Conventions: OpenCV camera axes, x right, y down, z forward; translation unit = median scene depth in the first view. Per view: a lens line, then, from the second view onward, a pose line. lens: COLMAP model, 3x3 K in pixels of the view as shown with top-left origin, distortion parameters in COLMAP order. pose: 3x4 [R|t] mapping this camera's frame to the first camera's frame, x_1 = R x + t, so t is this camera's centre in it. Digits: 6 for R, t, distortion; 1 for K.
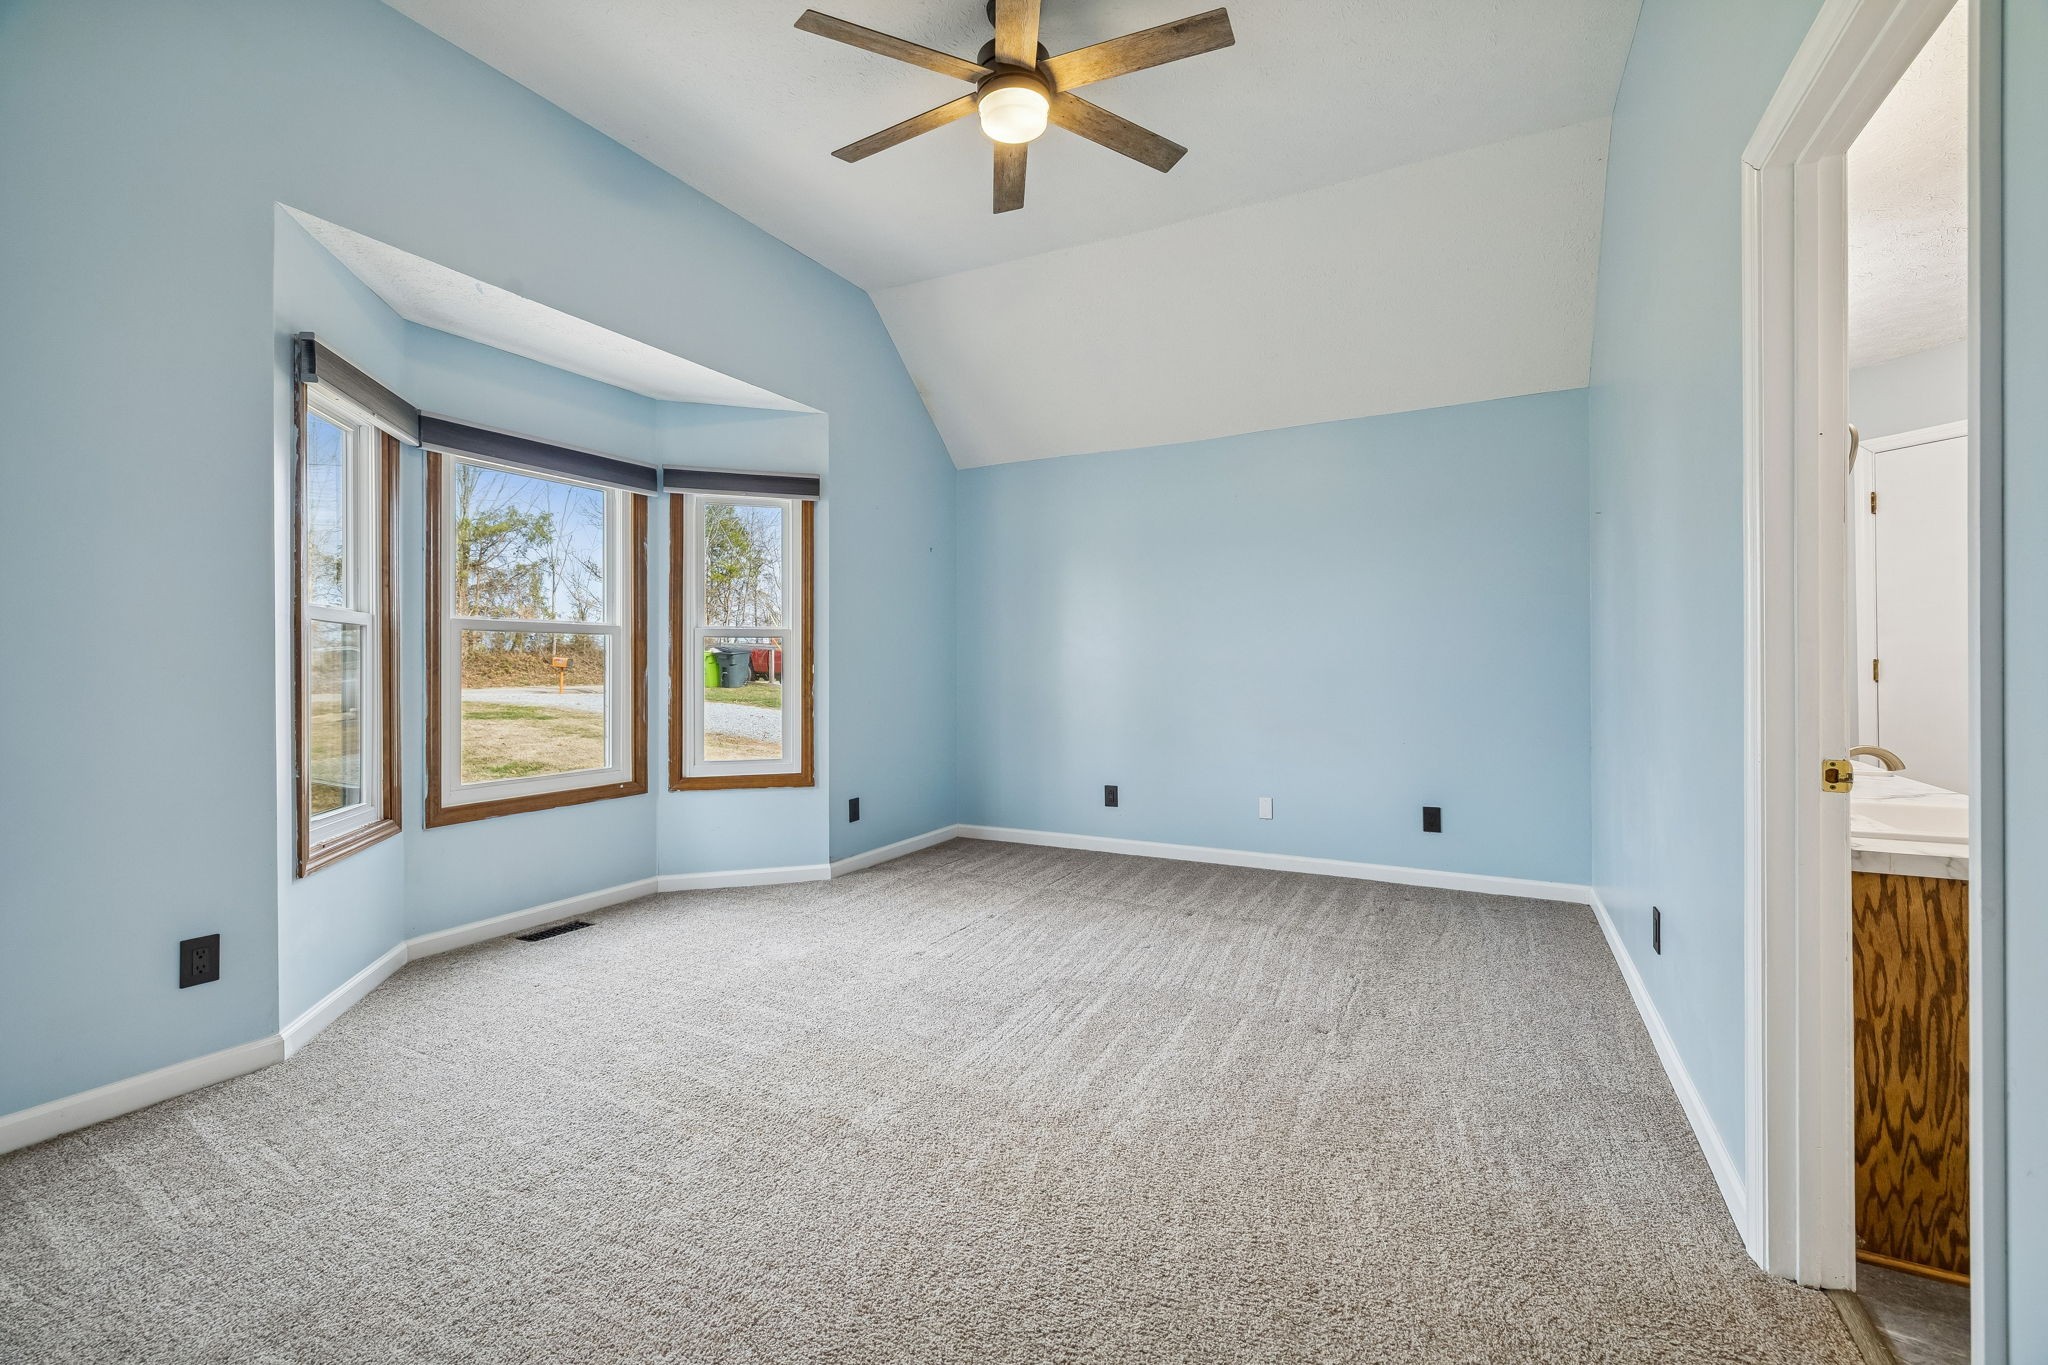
lens RADIAL K [[863.4, 0, 1017.0], [0, 863.4, 666.4], [0, 0, 1]] dist [0.004584, -0.000704]
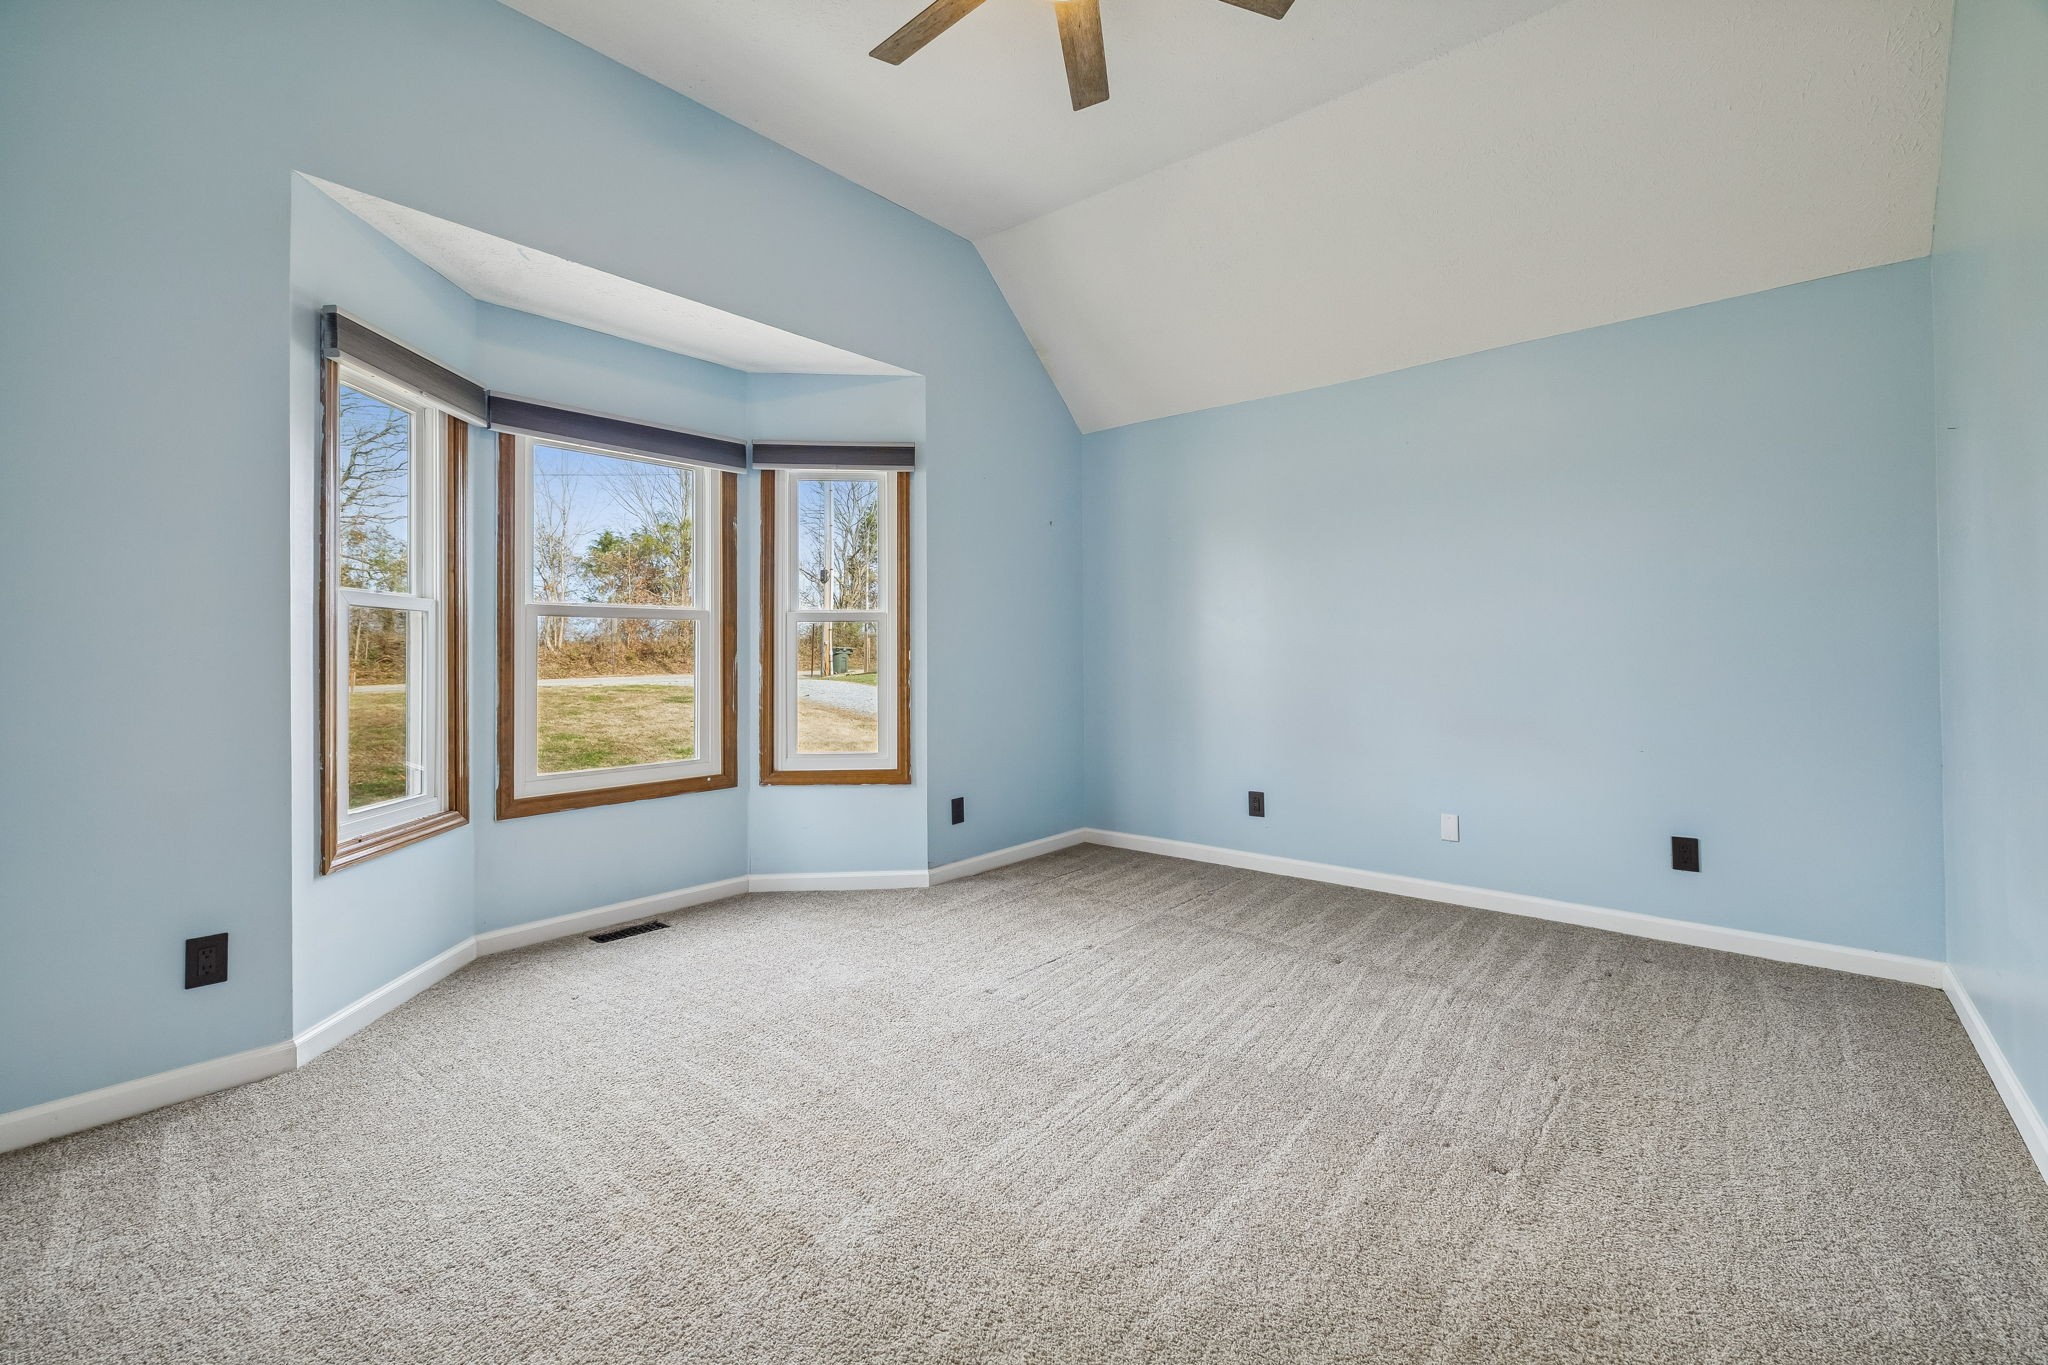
lens RADIAL K [[863.1, 0, 1019.6], [0, 863.1, 643.7], [0, 0, 1]] dist [0.002673, -0.000426]
pose [[0.976285, -0.005245, -0.216424, 0.080788], [0.002999, 0.999938, -0.010705, 0.000980], [0.216467, 0.009802, 0.976241, 0.143345]]
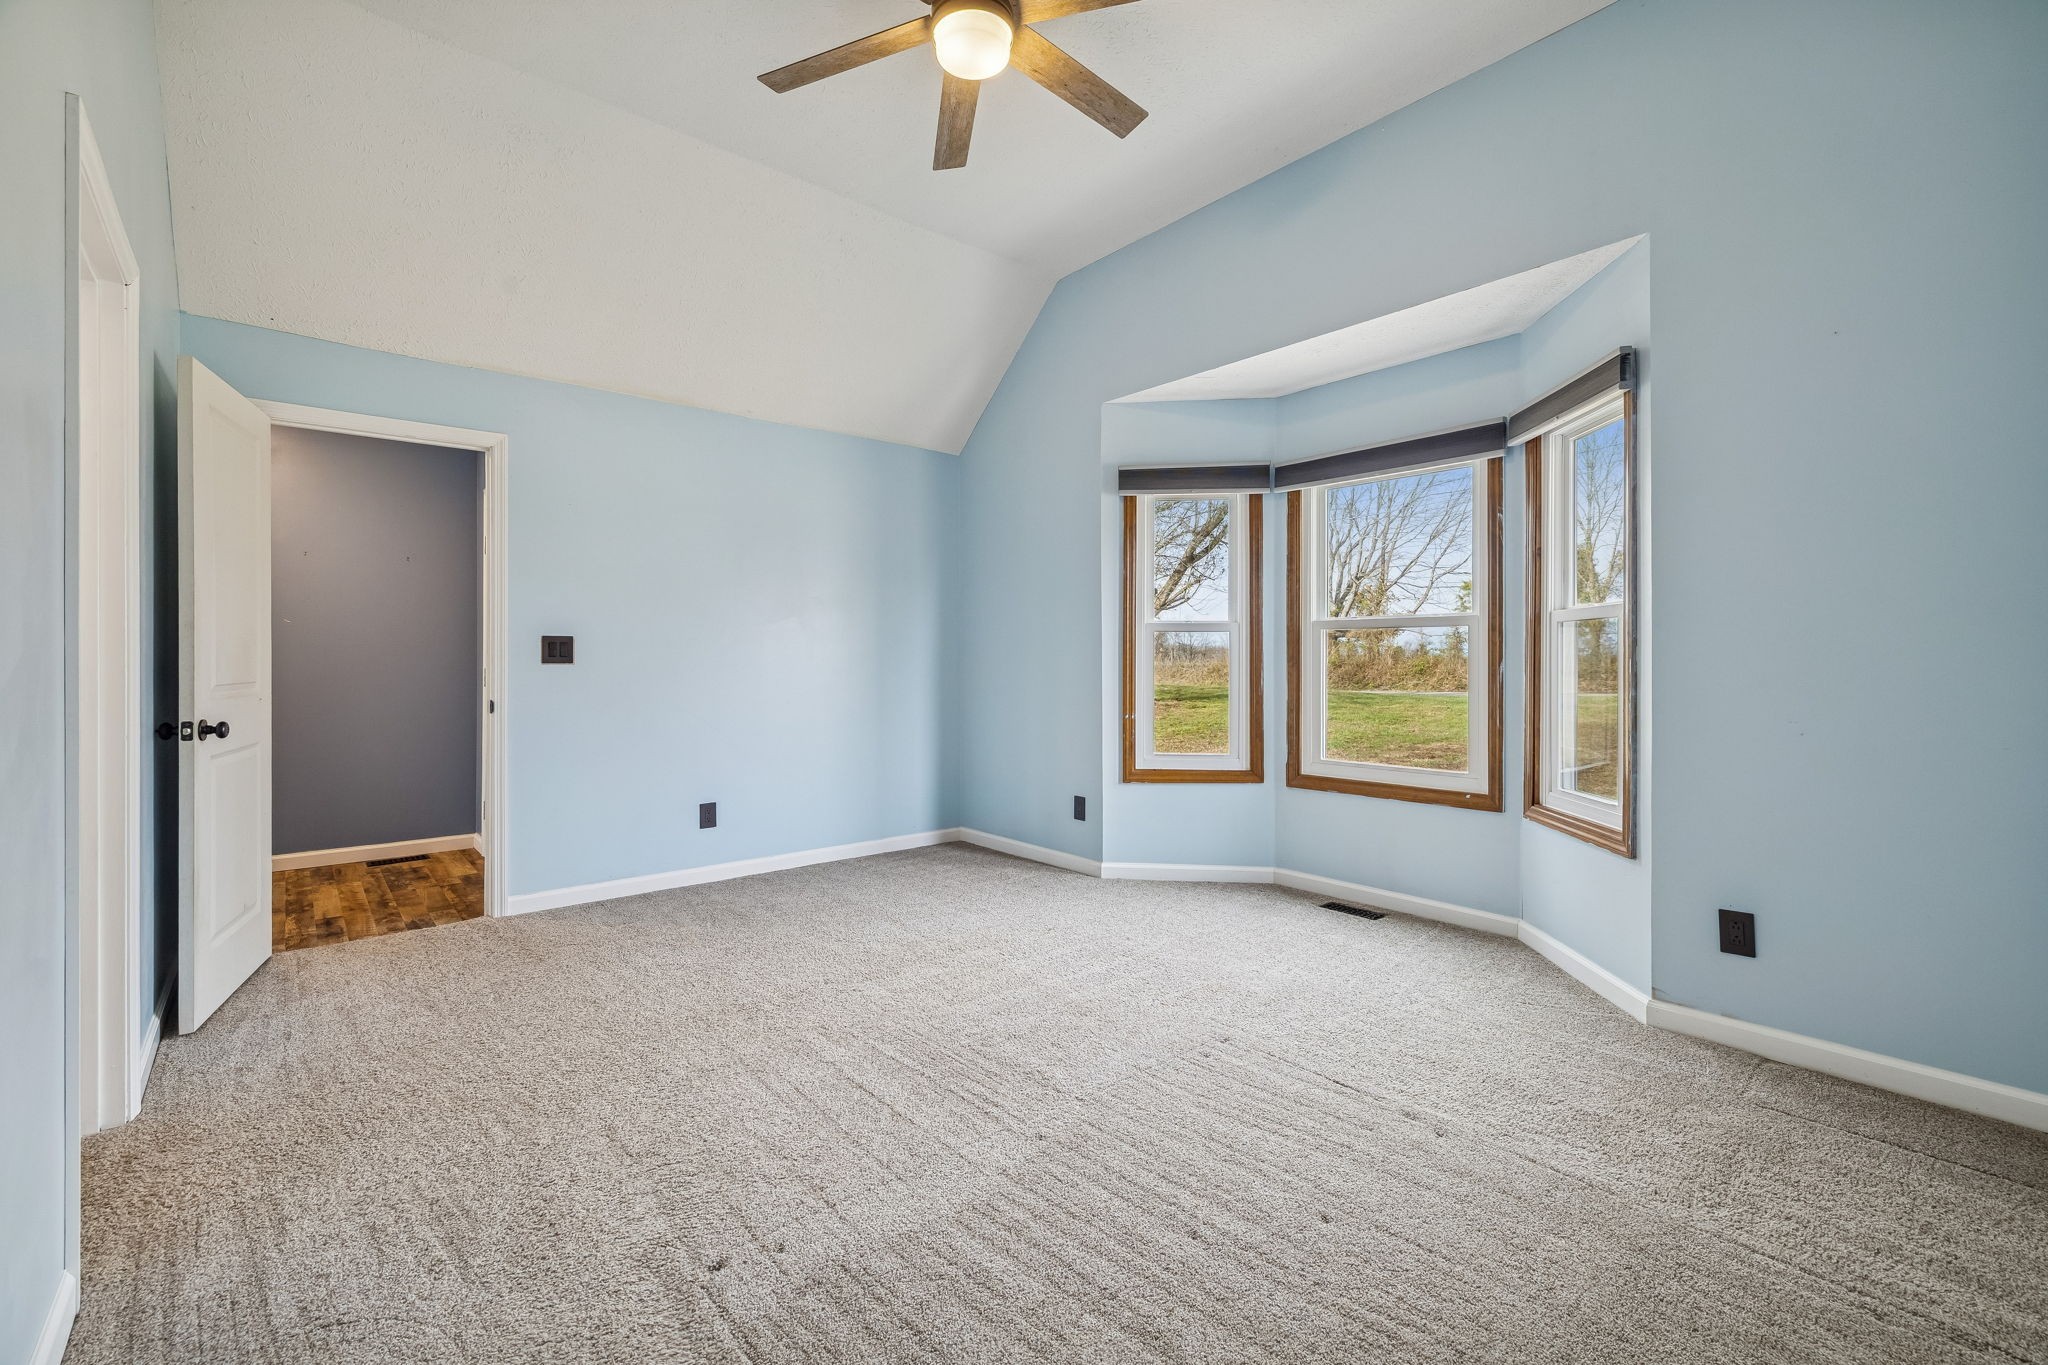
lens RADIAL K [[863.4, 0, 1017.0], [0, 863.4, 666.4], [0, 0, 1]] dist [0.004584, -0.000704]
pose [[-0.368234, 0.006428, -0.929711, 0.524859], [-0.003007, 0.999963, 0.008105, -0.000115], [0.929728, 0.005780, -0.368201, 0.880419]]
